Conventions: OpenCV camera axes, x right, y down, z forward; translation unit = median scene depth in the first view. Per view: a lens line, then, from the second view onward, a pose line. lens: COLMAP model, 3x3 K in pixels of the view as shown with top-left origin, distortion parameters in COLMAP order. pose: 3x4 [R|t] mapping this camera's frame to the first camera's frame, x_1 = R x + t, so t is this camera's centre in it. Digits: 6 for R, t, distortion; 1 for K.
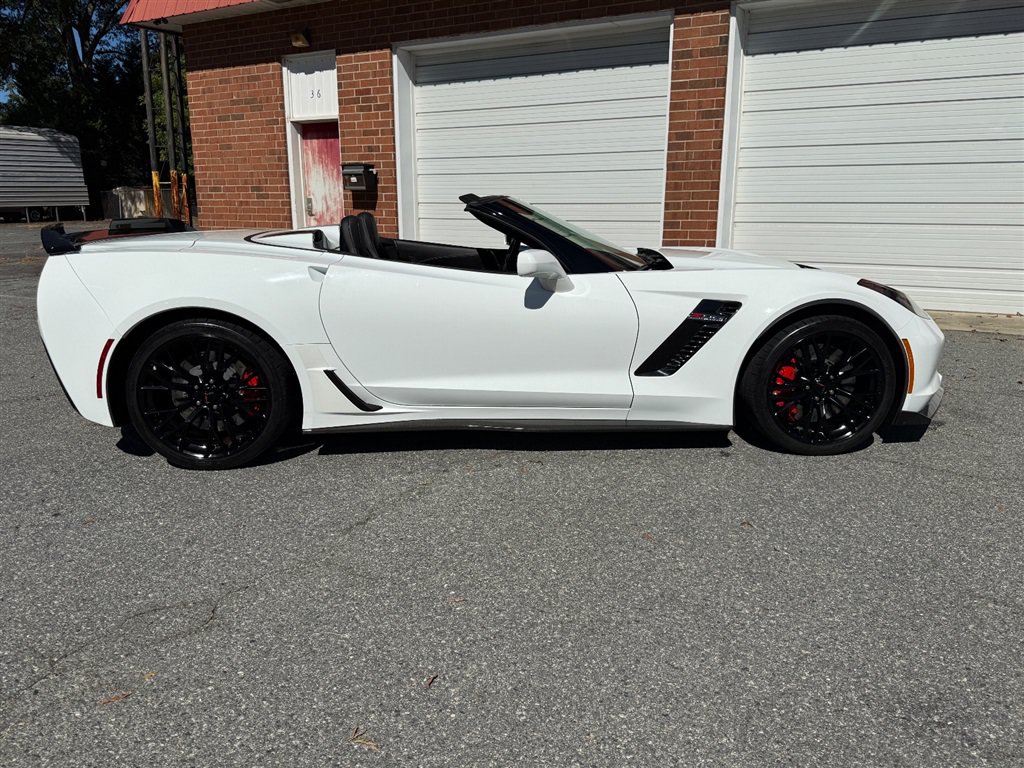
lens RADIAL K [[788.2, 0, 512.0], [0, 788.2, 384.0], [0, 0, 1]] dist [0.153605, -0.343295]
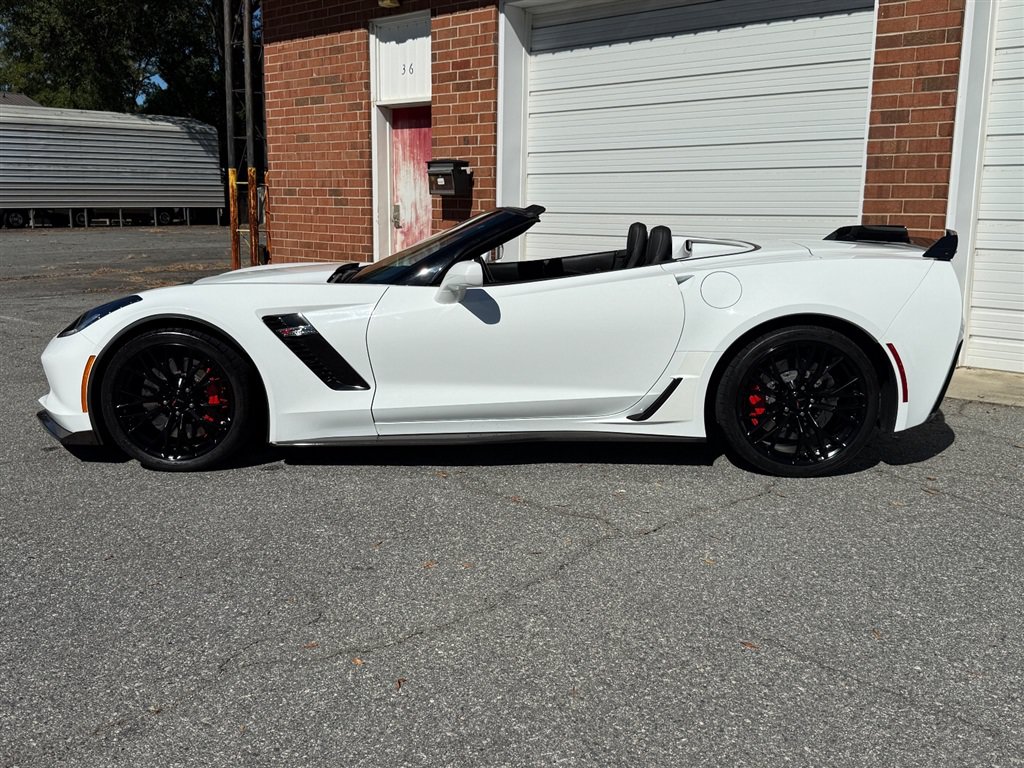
lens RADIAL K [[1000.8, 0, 507.6], [0, 1000.8, 389.0], [0, 0, 1]] dist [0.193260, -0.427262]
pose [[0.971536, 0.053565, -0.230758, 0.090303], [-0.064299, 0.997159, -0.039247, -0.028352], [0.228000, 0.052967, 0.972219, 0.103022]]
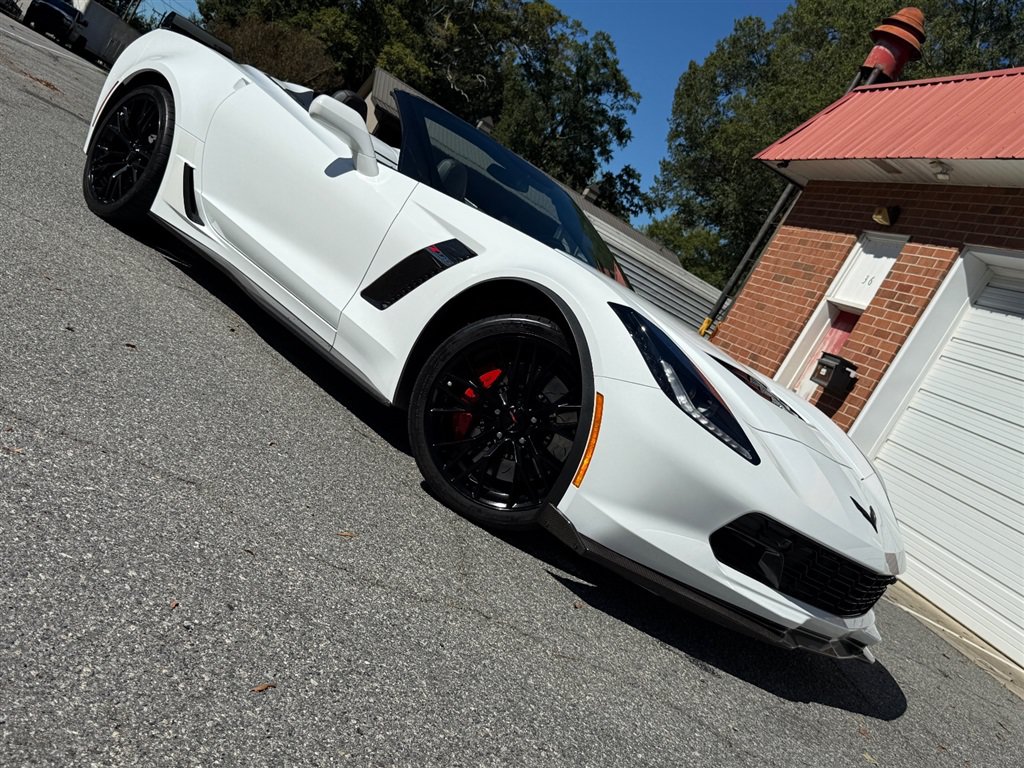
lens RADIAL K [[1050.8, 0, 506.5], [0, 1050.8, 388.5], [0, 0, 1]] dist [0.210725, -0.521715]
pose [[0.584235, 0.408663, -0.701187, 0.341924], [-0.624645, 0.778028, -0.067013, 0.013614], [0.518158, 0.477144, 0.709821, 0.126379]]
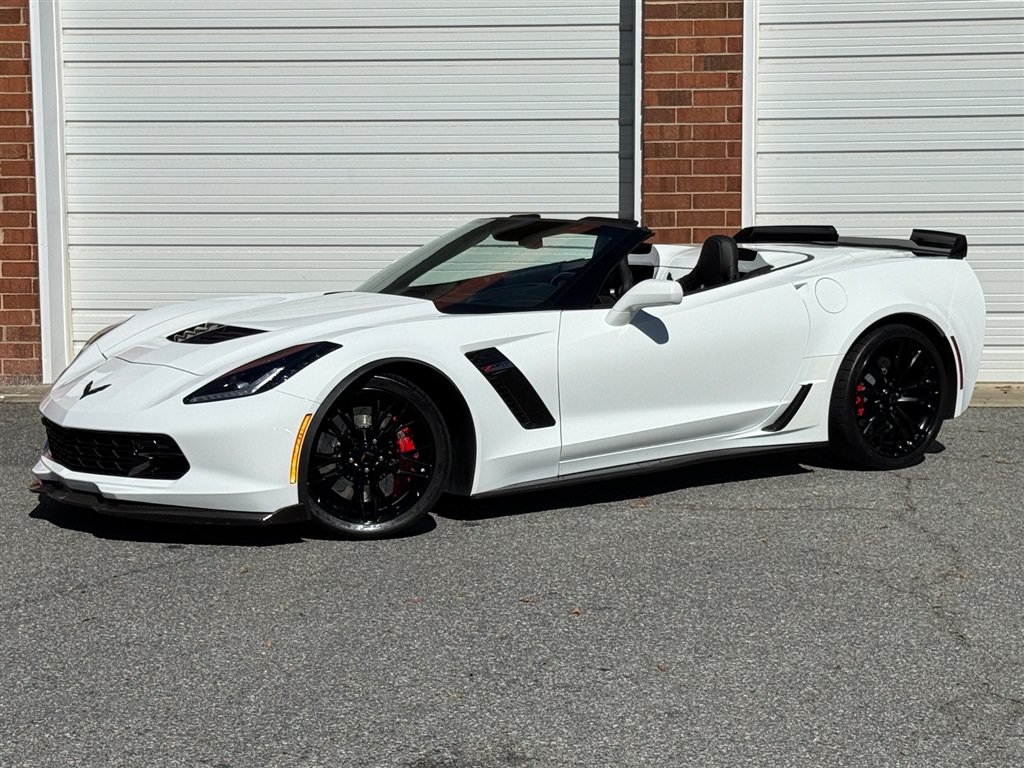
lens RADIAL K [[2193.8, 0, 512.0], [0, 2193.8, 384.0], [0, 0, 1]] dist [0.114258, 0.249091]
pose [[0.909032, -0.046983, 0.414070, -0.427022], [0.098501, 0.989693, -0.103948, 0.029434], [-0.404918, 0.135279, 0.904290, -0.254550]]
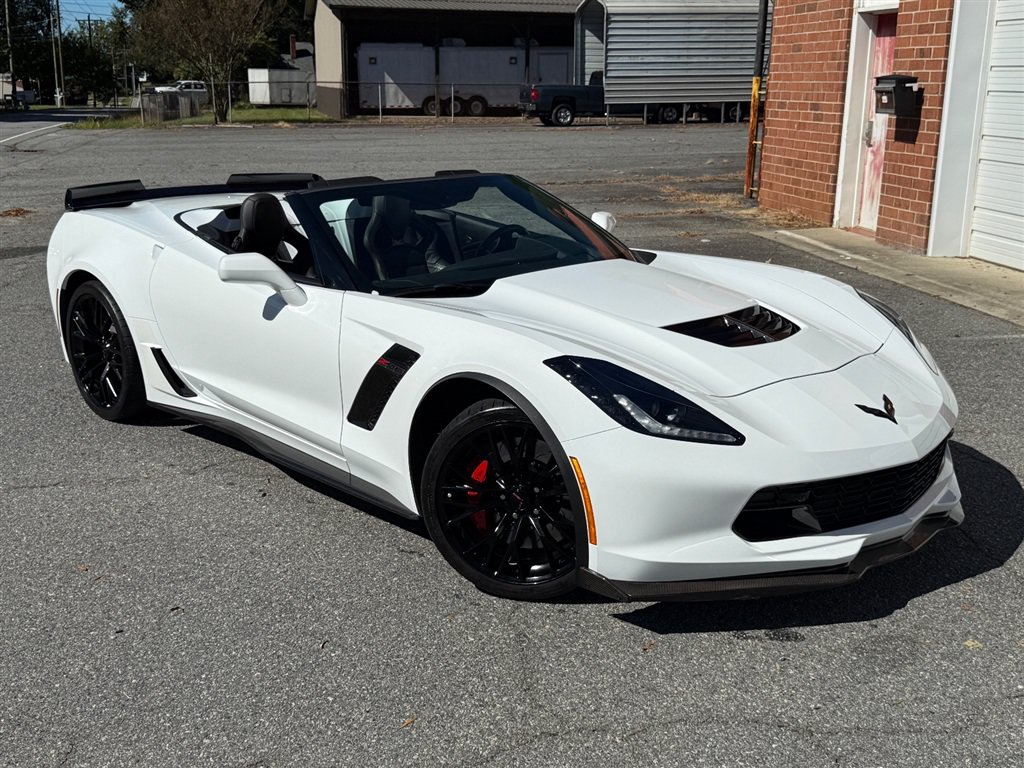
lens RADIAL K [[1152.4, 0, 509.3], [0, 1152.4, 389.6], [0, 0, 1]] dist [0.204053, -0.504354]
pose [[0.642450, 0.202526, -0.739081, 0.380159], [-0.179483, 0.977386, 0.111812, -0.068938], [0.745013, 0.060819, 0.664272, 0.113524]]
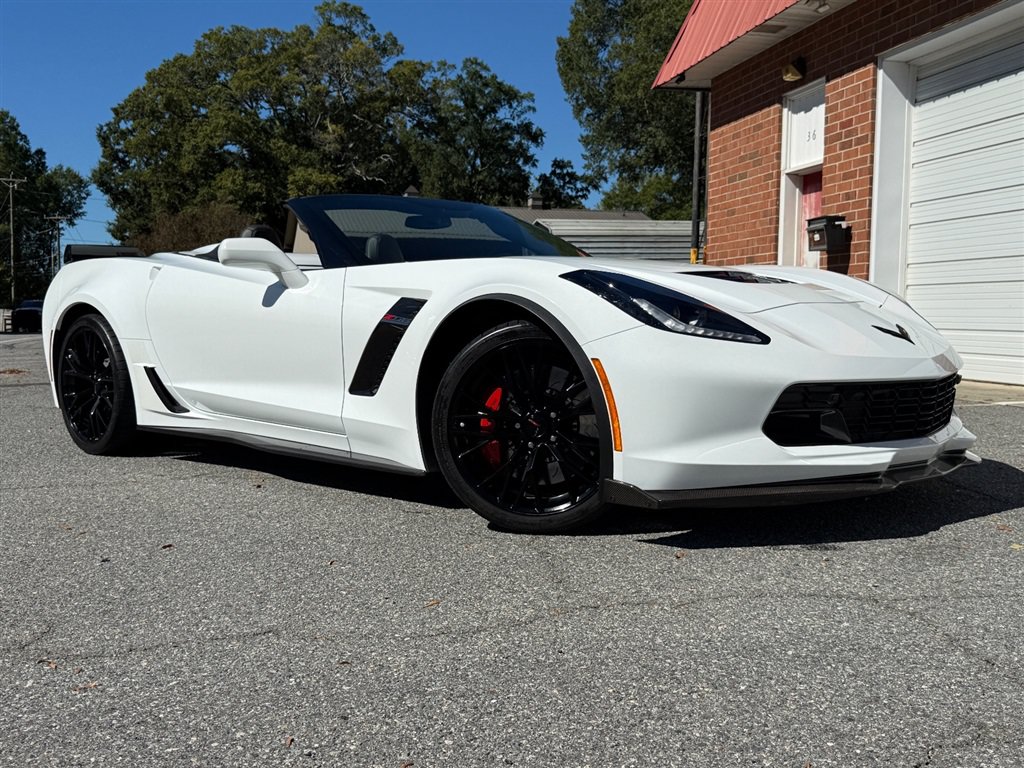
lens RADIAL K [[1050.5, 0, 518.7], [0, 1050.5, 396.7], [0, 0, 1]] dist [0.203139, -0.501263]
pose [[0.681640, 0.057990, -0.729386, 0.351079], [-0.164305, 0.983527, -0.075353, 0.014679], [0.713001, 0.171205, 0.679940, 0.136063]]
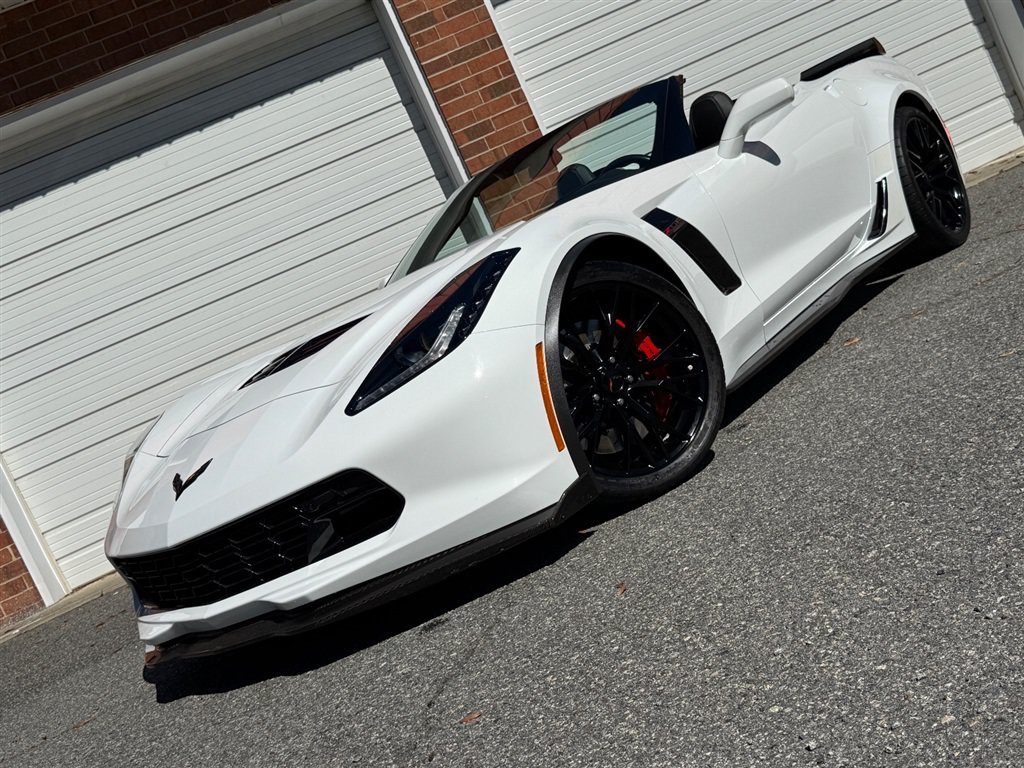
lens RADIAL K [[1152.4, 0, 509.3], [0, 1152.4, 389.6], [0, 0, 1]] dist [0.204053, -0.504354]
pose [[0.692249, -0.360886, 0.624942, -0.348067], [0.535386, 0.837490, -0.109421, -0.012880], [-0.483894, 0.410332, 0.772965, 0.273836]]
